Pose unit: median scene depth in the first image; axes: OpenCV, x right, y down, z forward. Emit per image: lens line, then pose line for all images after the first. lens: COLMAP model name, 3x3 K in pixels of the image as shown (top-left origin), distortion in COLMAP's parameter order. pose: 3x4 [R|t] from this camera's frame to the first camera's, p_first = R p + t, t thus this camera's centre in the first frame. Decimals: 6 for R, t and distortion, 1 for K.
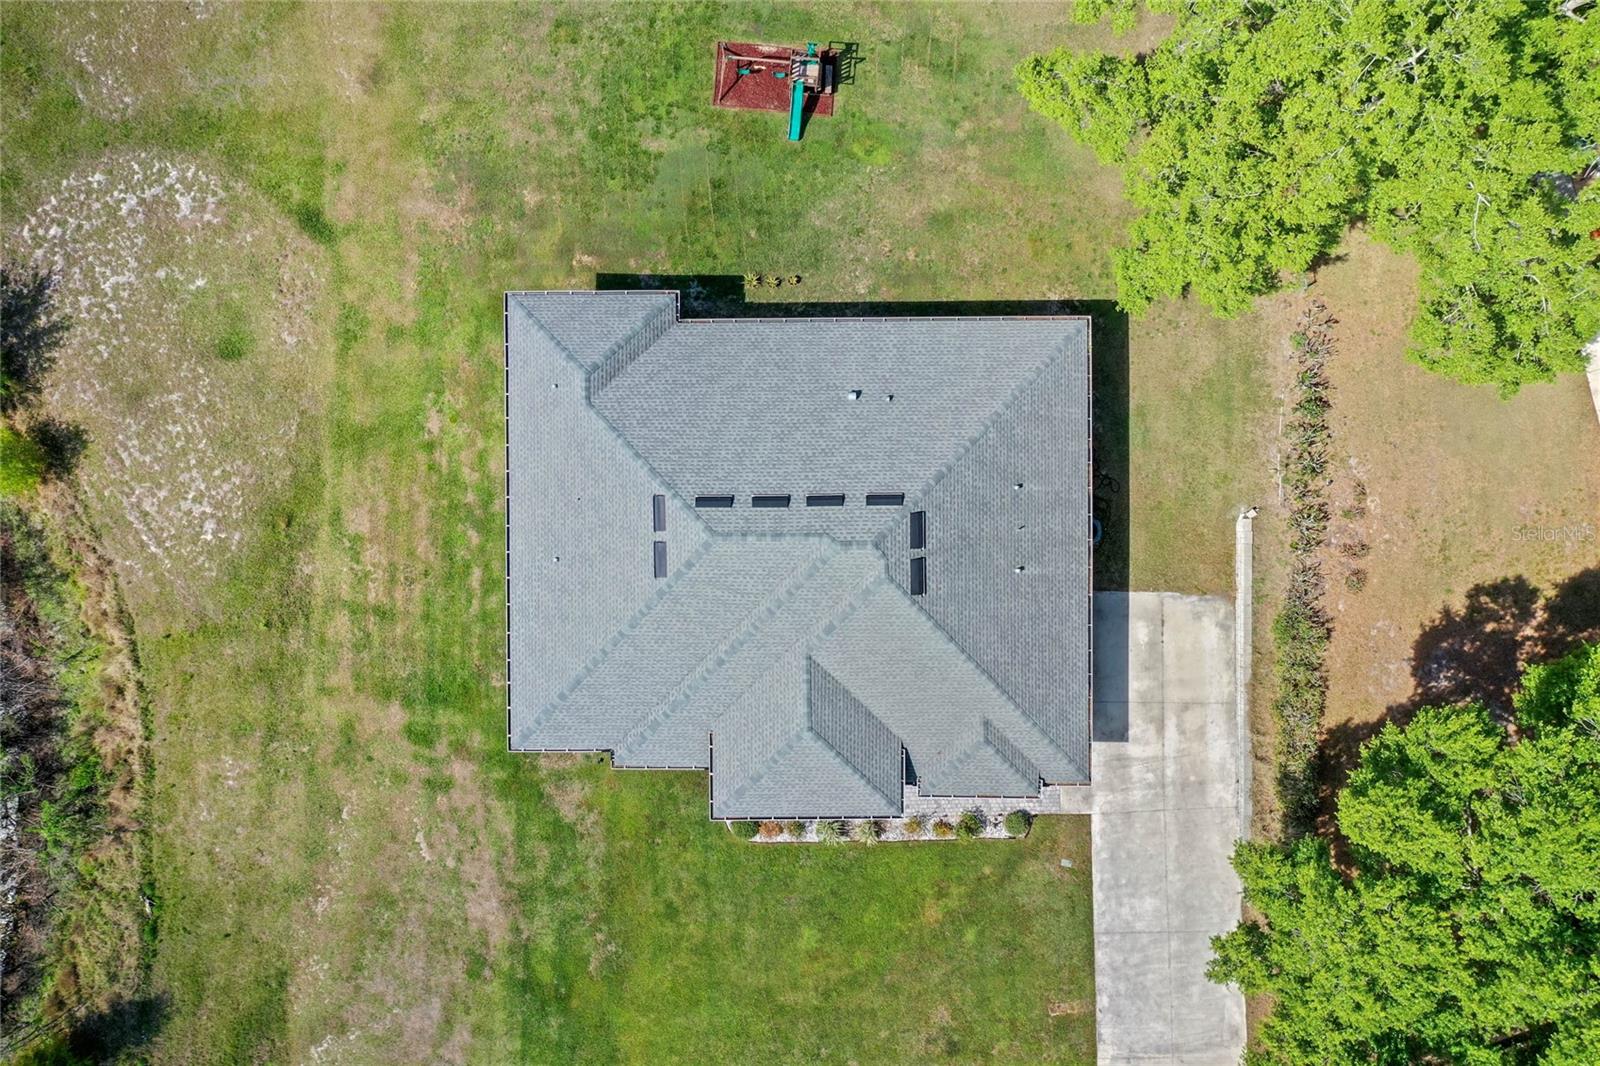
lens RADIAL K [[1277.2, 0, 800.0], [0, 1277.2, 533.0], [0, 0, 1]] dist [0.006948, 0.004611]
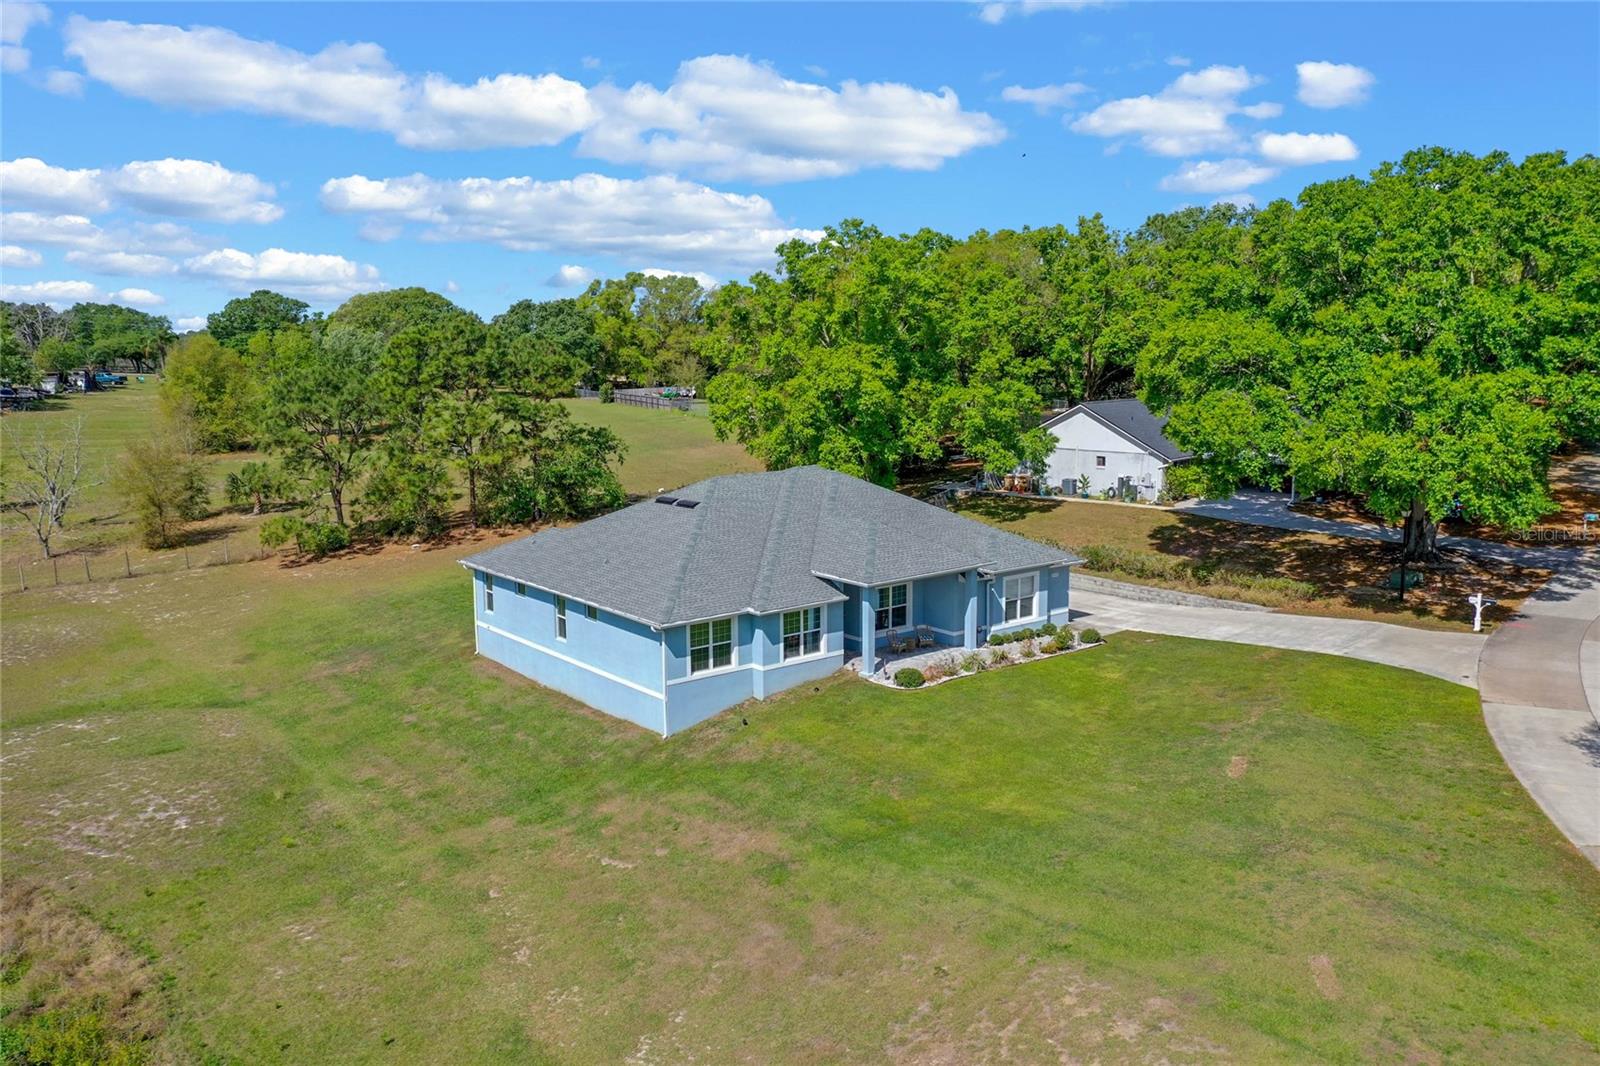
lens RADIAL K [[1258.8, 0, 800.0], [0, 1258.8, 533.0], [0, 0, 1]] dist [0.004603, -0.000851]
pose [[0.779032, -0.095296, 0.619700, -0.637709], [0.626904, 0.102550, -0.772318, 0.841169], [0.010049, 0.990153, 0.139632, 0.717779]]
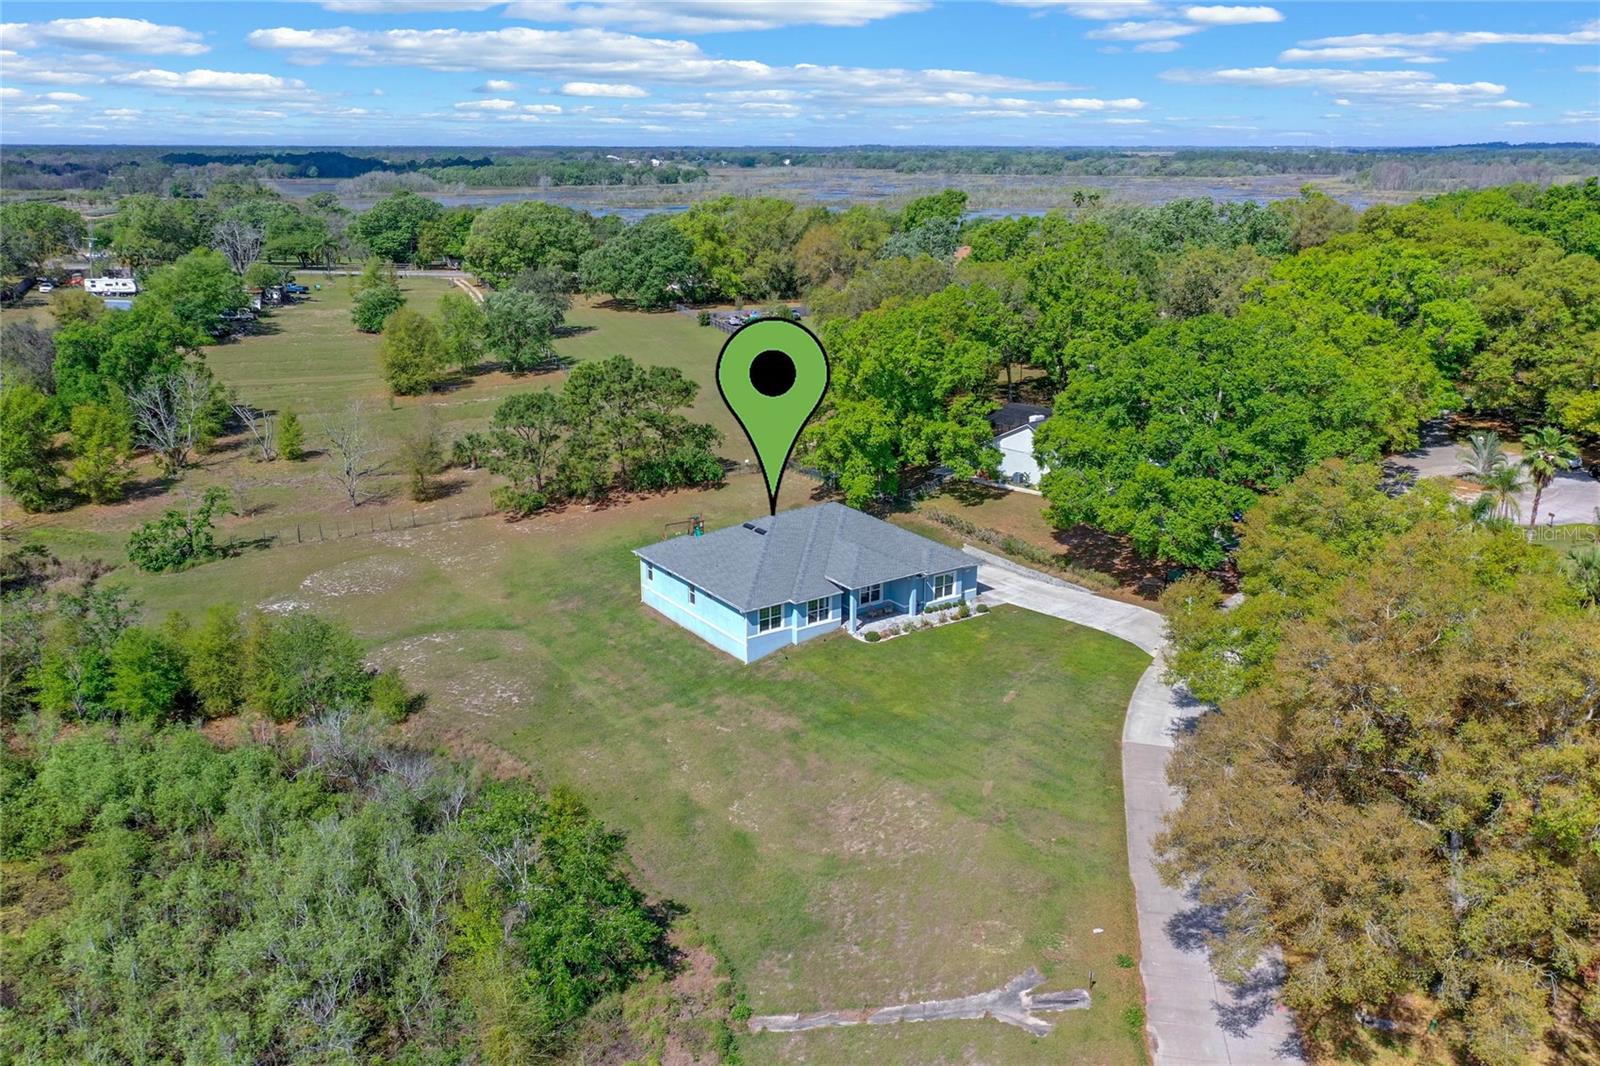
lens RADIAL K [[1277.2, 0, 800.0], [0, 1277.2, 533.0], [0, 0, 1]] dist [0.006948, 0.004611]
pose [[0.821890, -0.158089, 0.547271, -1.046149], [0.569646, 0.226245, -0.790137, 1.497332], [0.001095, 0.961156, 0.276003, 0.330061]]
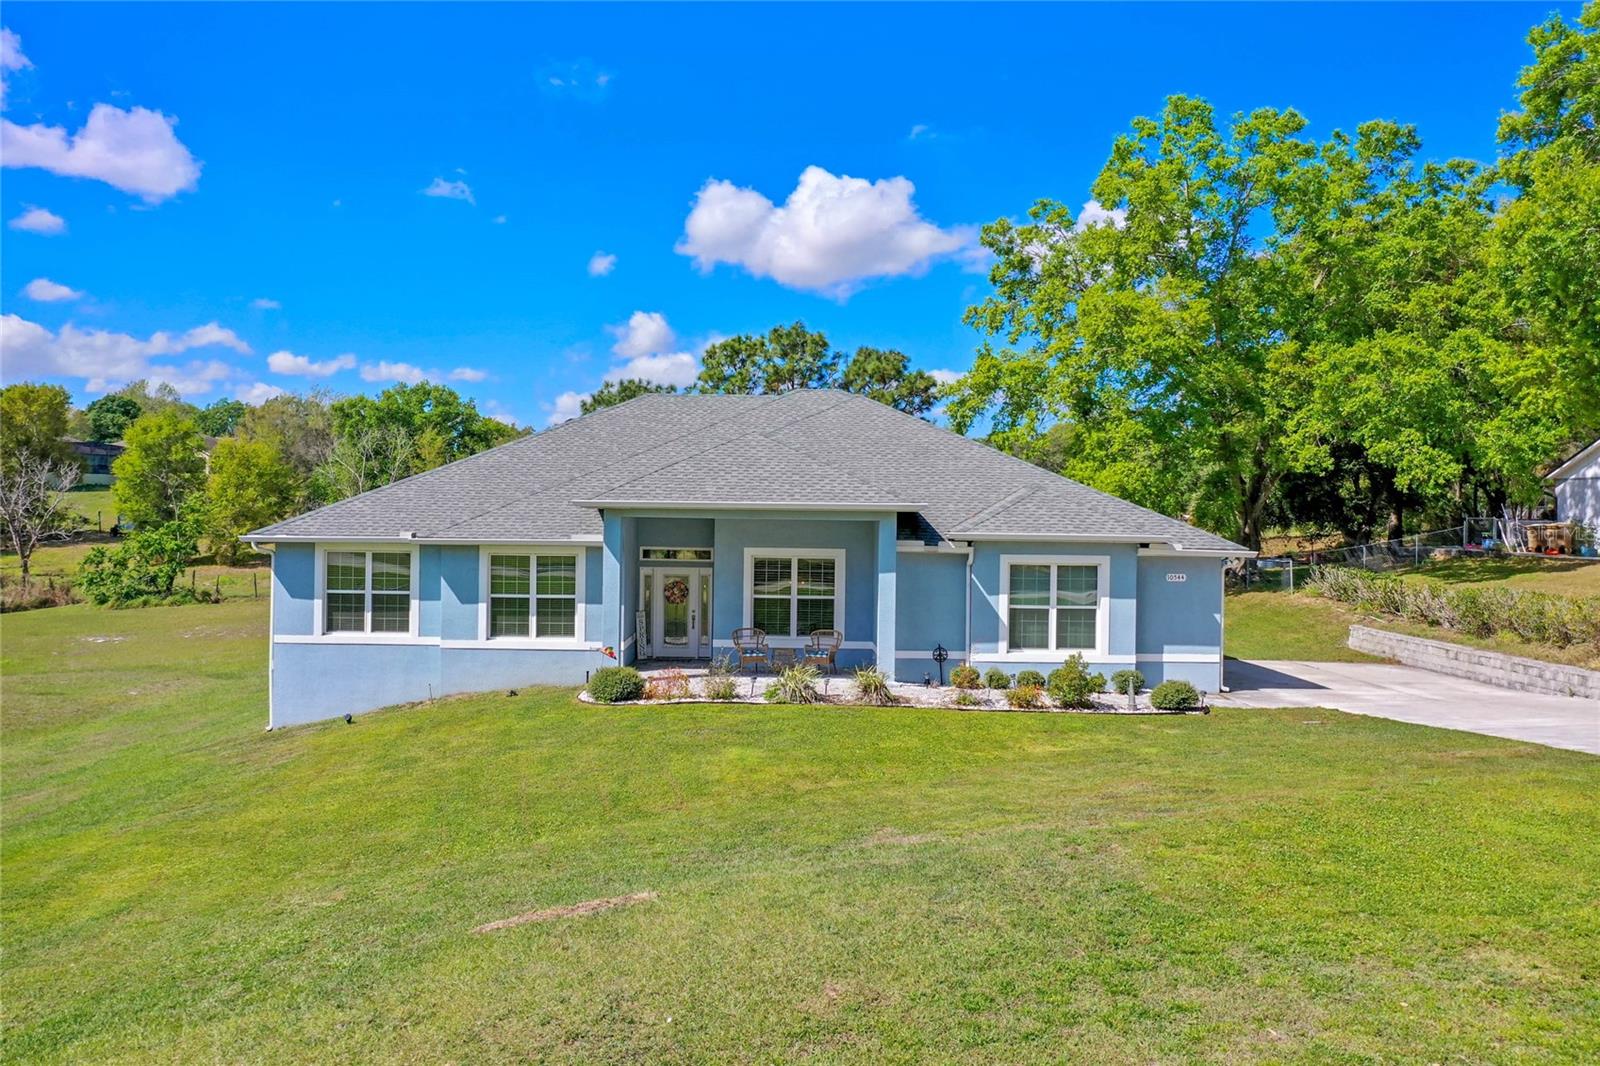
lens RADIAL K [[1277.2, 0, 800.0], [0, 1277.2, 533.0], [0, 0, 1]] dist [0.006948, 0.004611]
pose [[0.999146, 0.022392, 0.034722, 0.003214], [0.034648, 0.003684, -0.999393, 0.674800], [-0.022506, 0.999742, 0.002905, 0.884884]]
